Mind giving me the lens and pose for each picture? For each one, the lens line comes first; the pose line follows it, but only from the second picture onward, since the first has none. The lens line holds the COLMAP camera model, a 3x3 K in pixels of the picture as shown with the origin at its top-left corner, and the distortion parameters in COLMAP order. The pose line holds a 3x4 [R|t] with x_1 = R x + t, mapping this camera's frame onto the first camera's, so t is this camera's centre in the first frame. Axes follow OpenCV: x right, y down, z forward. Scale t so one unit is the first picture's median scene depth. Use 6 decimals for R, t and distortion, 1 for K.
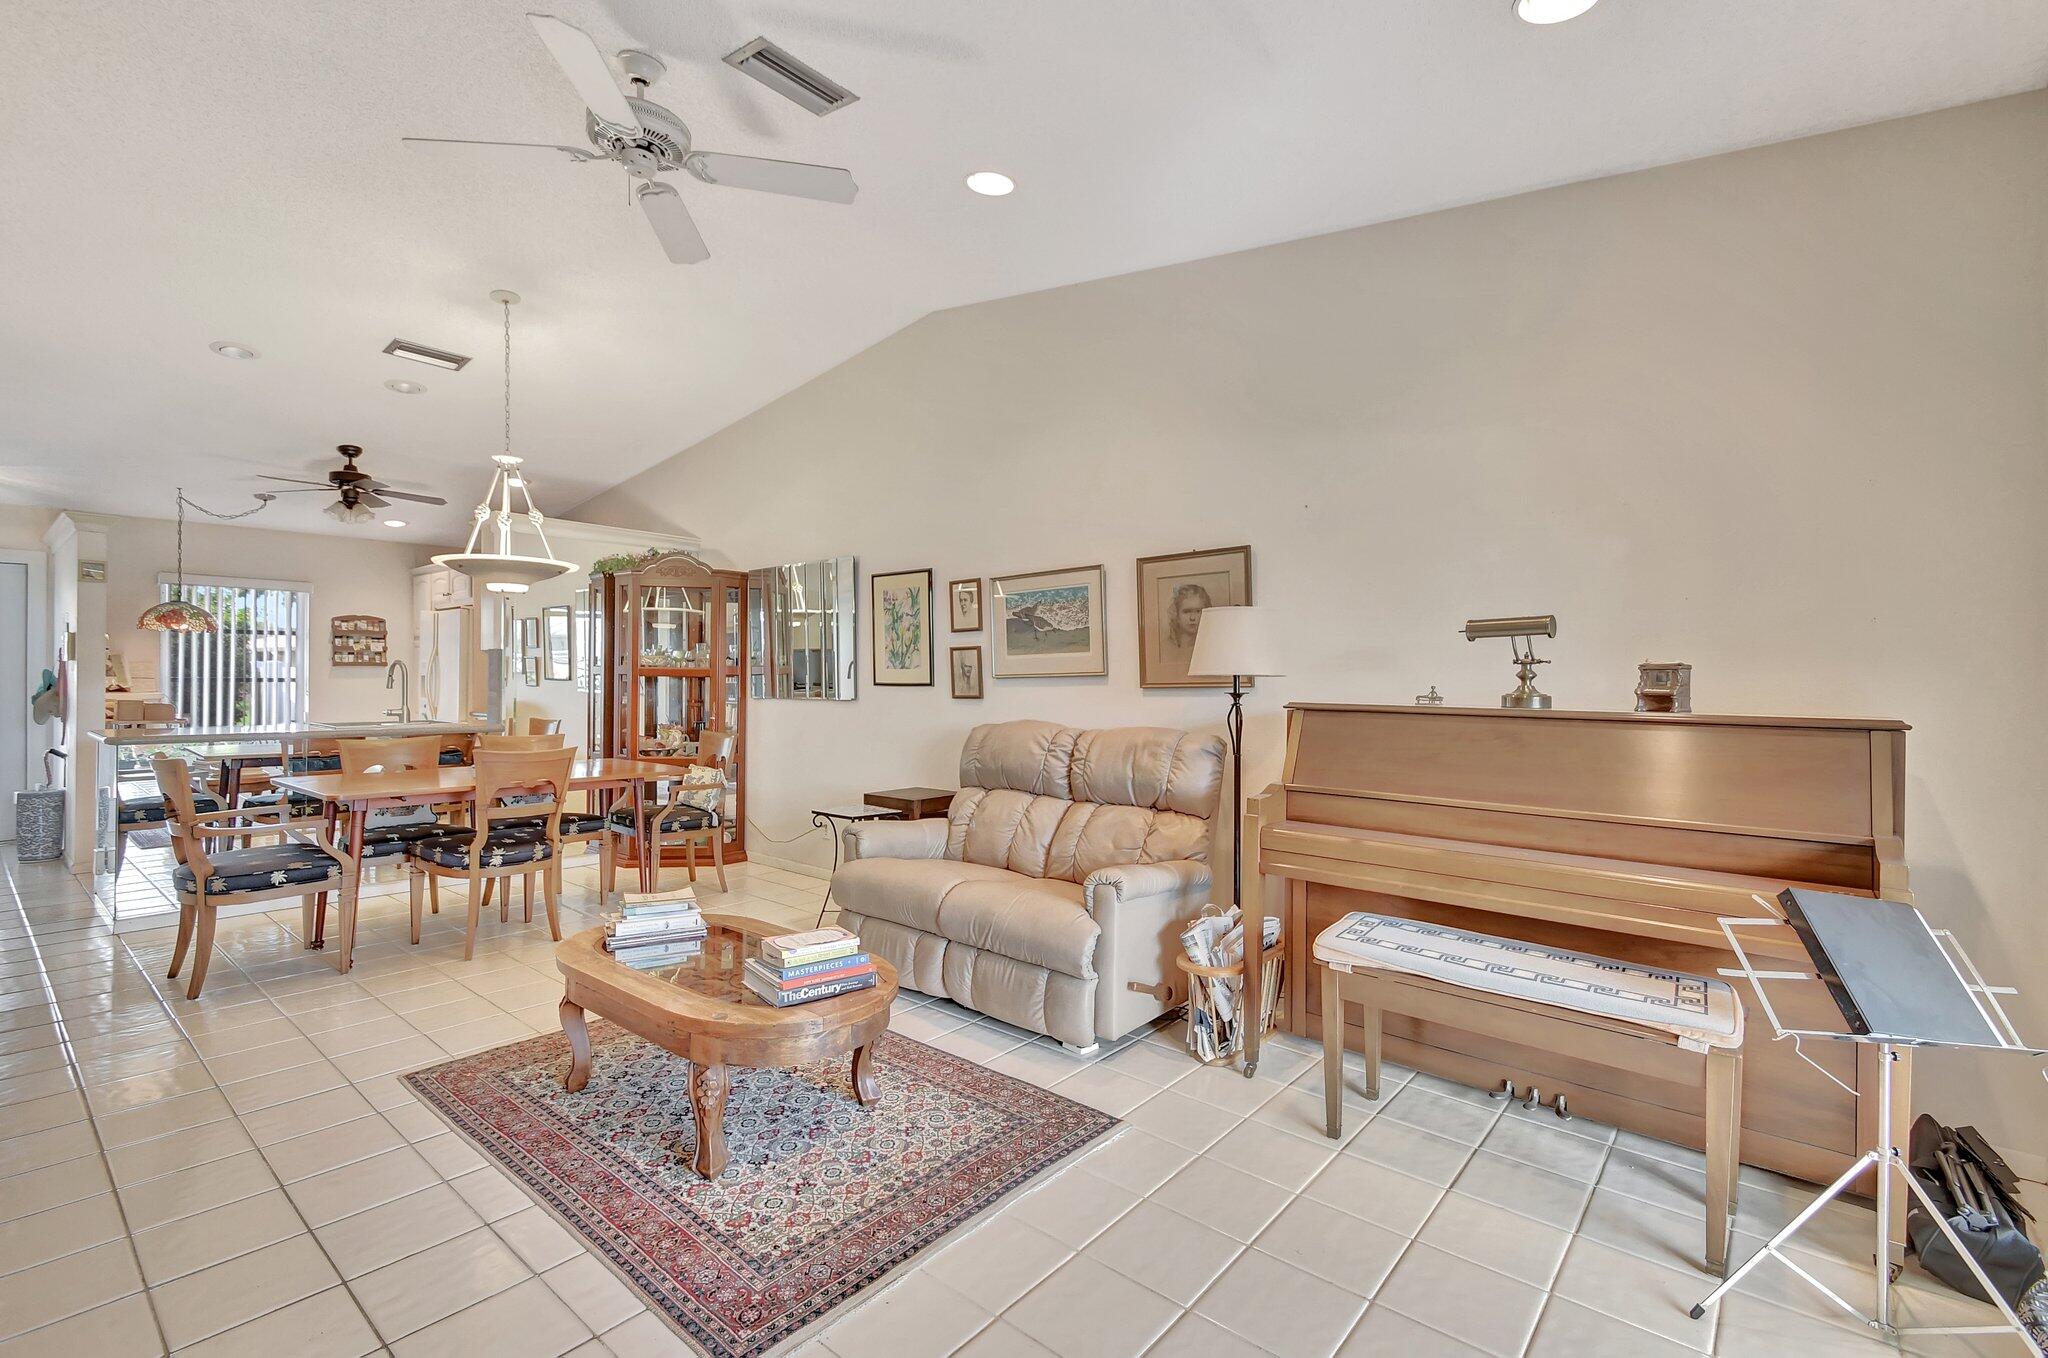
lens RADIAL K [[906.2, 0, 1054.6], [0, 906.2, 721.5], [0, 0, 1]] dist [0.010180, -0.000794]
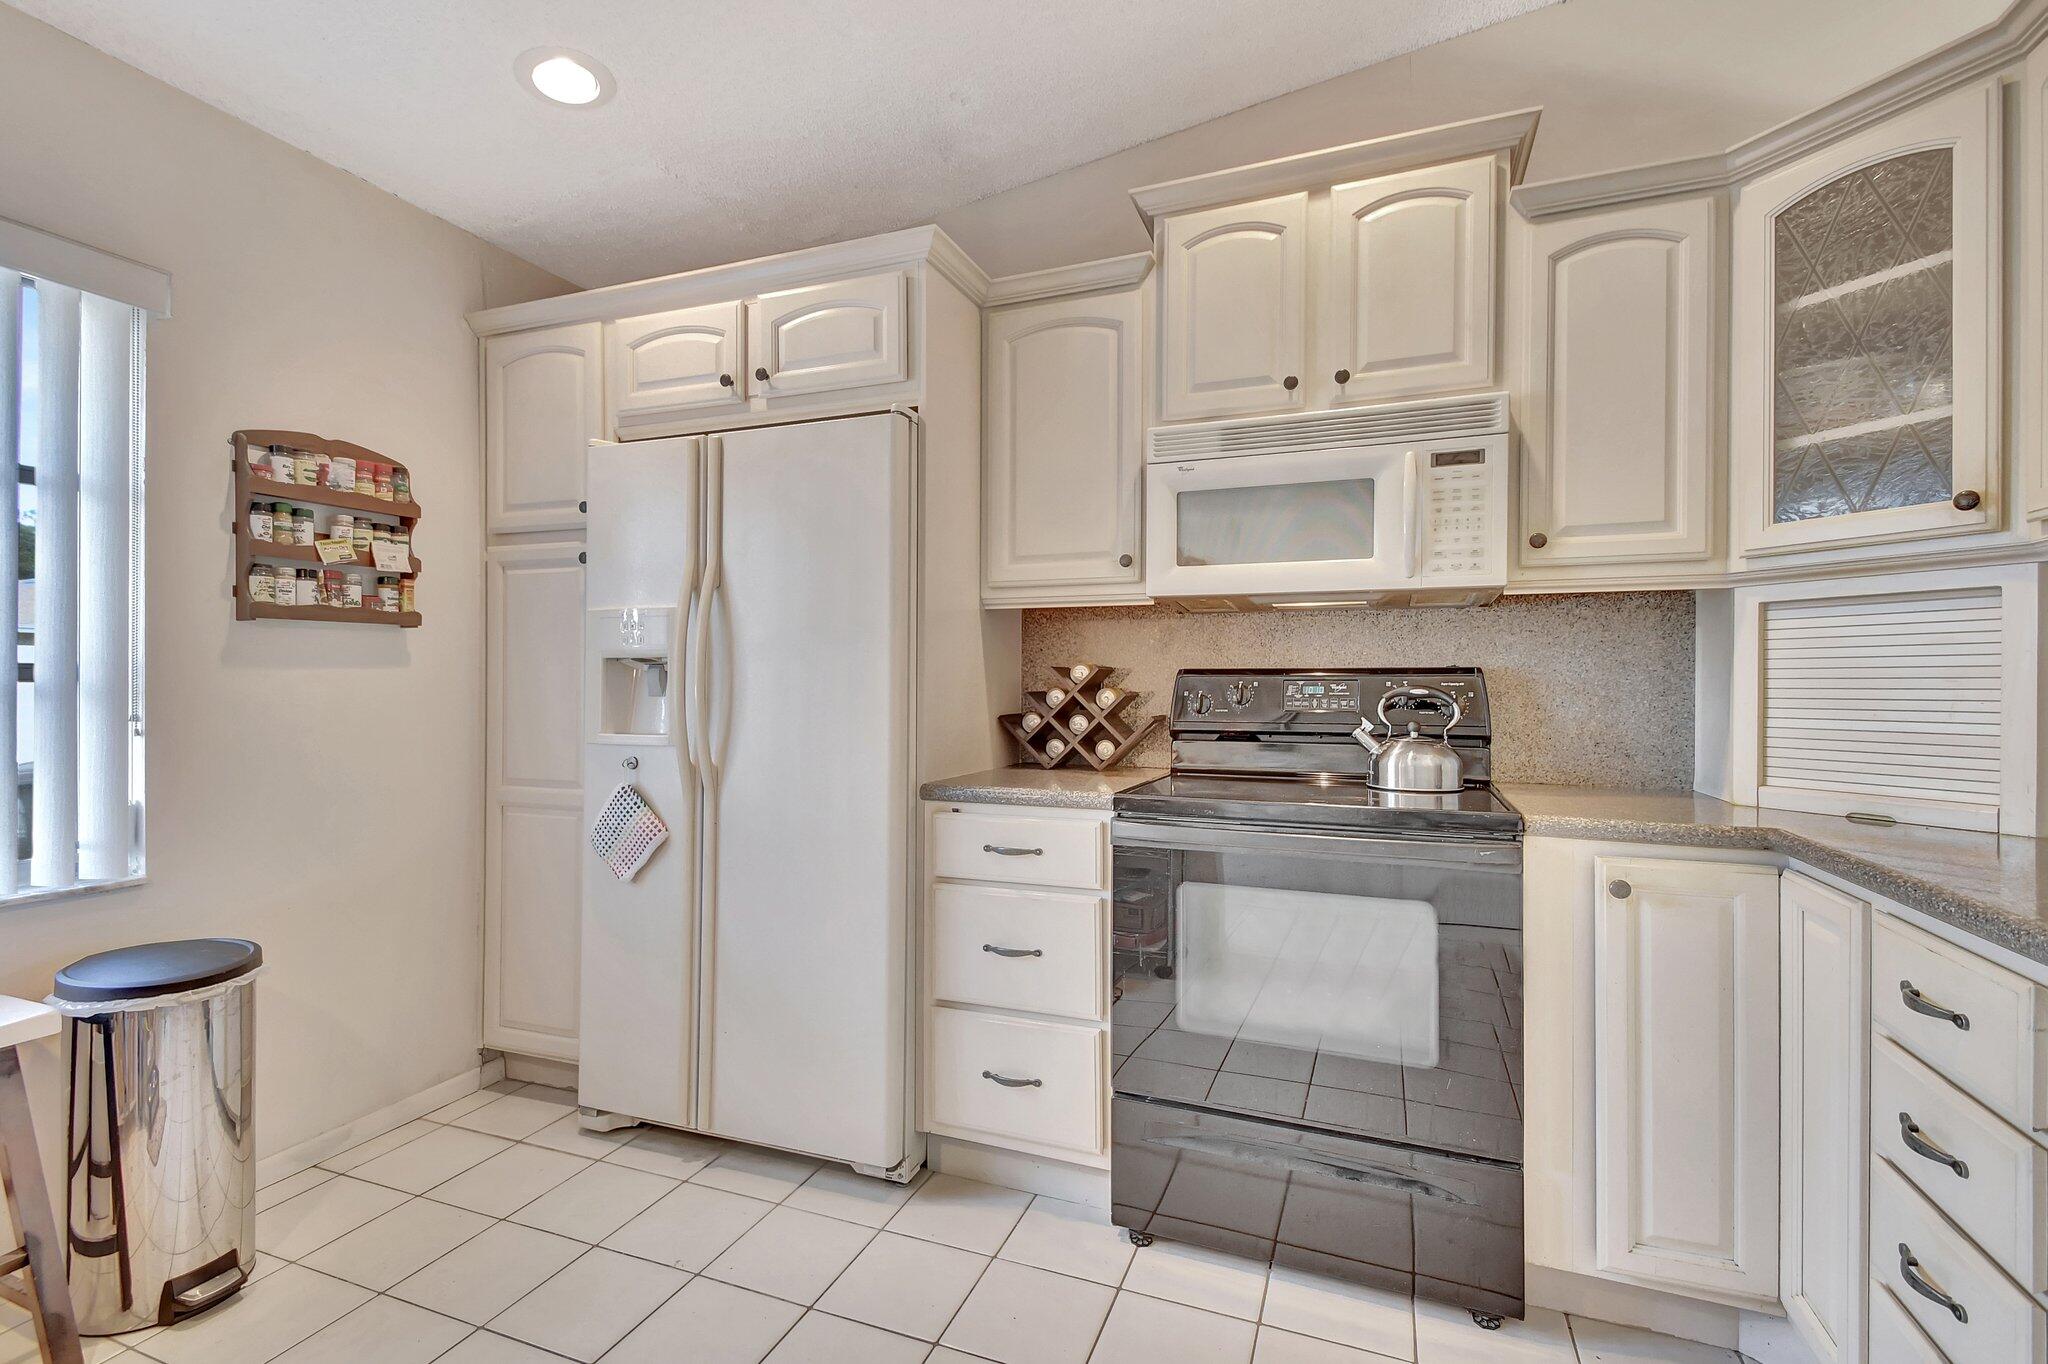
lens RADIAL K [[906.2, 0, 1027.5], [0, 906.2, 674.9], [0, 0, 1]] dist [0.010180, -0.000794]
pose [[0.949910, -0.000433, 0.312523, -0.651529], [0.016300, 0.998707, -0.048160, -0.028614], [-0.312098, 0.050842, 0.948689, 0.679396]]
